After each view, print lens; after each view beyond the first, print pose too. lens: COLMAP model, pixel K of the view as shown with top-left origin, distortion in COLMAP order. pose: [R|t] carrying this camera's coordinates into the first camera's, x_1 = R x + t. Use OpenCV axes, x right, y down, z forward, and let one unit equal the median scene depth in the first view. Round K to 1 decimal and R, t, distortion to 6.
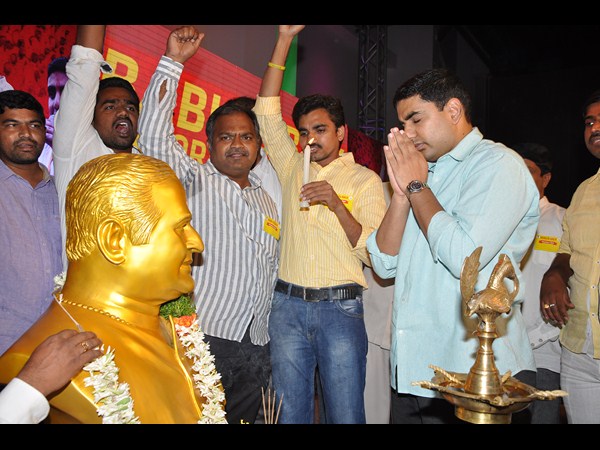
lens RADIAL K [[630.9, 0, 300.0], [0, 630.9, 225.0], [0, 0, 1]] dist [0.012064, 0.020902]
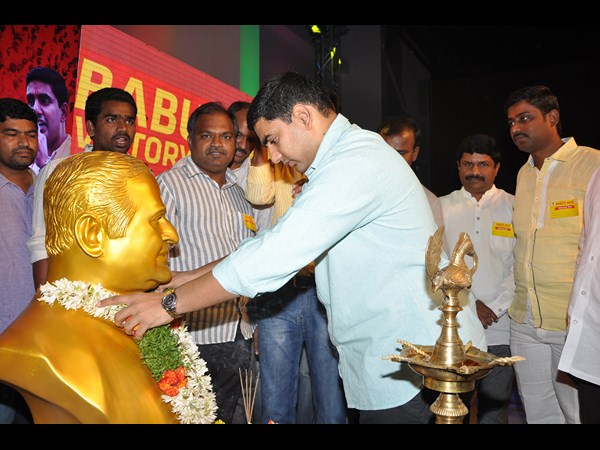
lens RADIAL K [[532.6, 0, 300.0], [0, 532.6, 225.0], [0, 0, 1]] dist [-0.070202, 0.093474]
pose [[0.996910, -0.036292, 0.069659, -0.012695], [0.036177, 0.999341, 0.002911, 0.018162], [-0.069719, -0.000382, 0.997567, 0.110147]]
